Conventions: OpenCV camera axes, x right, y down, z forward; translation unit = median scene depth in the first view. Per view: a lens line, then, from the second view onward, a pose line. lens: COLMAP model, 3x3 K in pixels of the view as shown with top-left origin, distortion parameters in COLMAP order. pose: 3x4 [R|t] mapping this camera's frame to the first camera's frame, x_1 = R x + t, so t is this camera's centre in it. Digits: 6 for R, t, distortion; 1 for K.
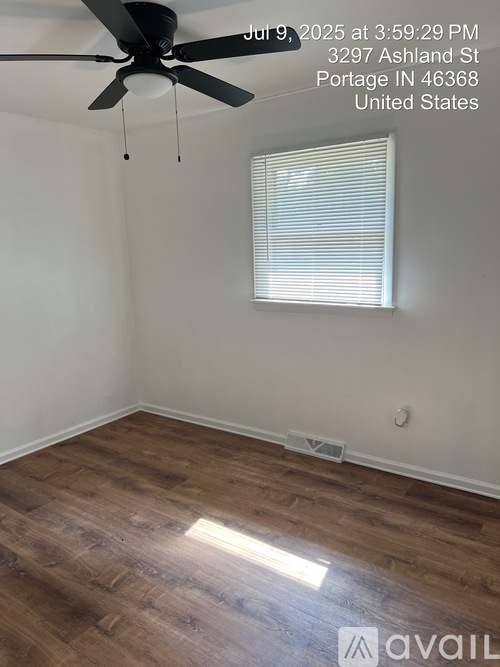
lens RADIAL K [[498.1, 0, 250.7], [0, 498.1, 333.5], [0, 0, 1]] dist [0.025237, -0.007480]
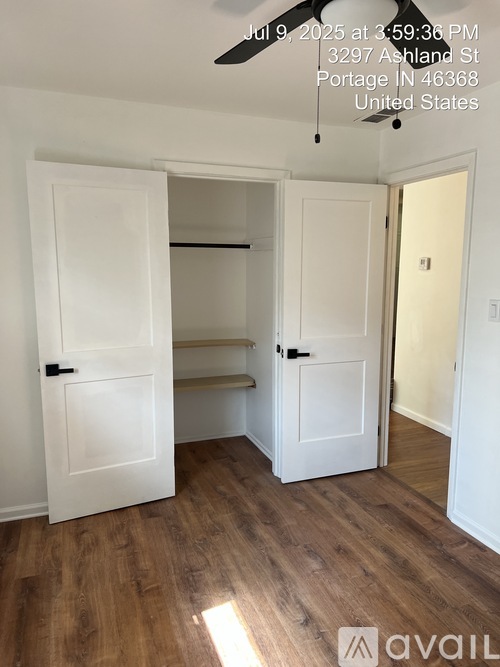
lens RADIAL K [[498.1, 0, 250.4], [0, 498.1, 333.4], [0, 0, 1]] dist [0.025237, -0.007480]
pose [[-0.827675, -0.050052, 0.558971, -0.416063], [0.127386, 0.953261, 0.273981, -0.273129], [-0.546559, 0.297973, -0.782615, 1.509311]]
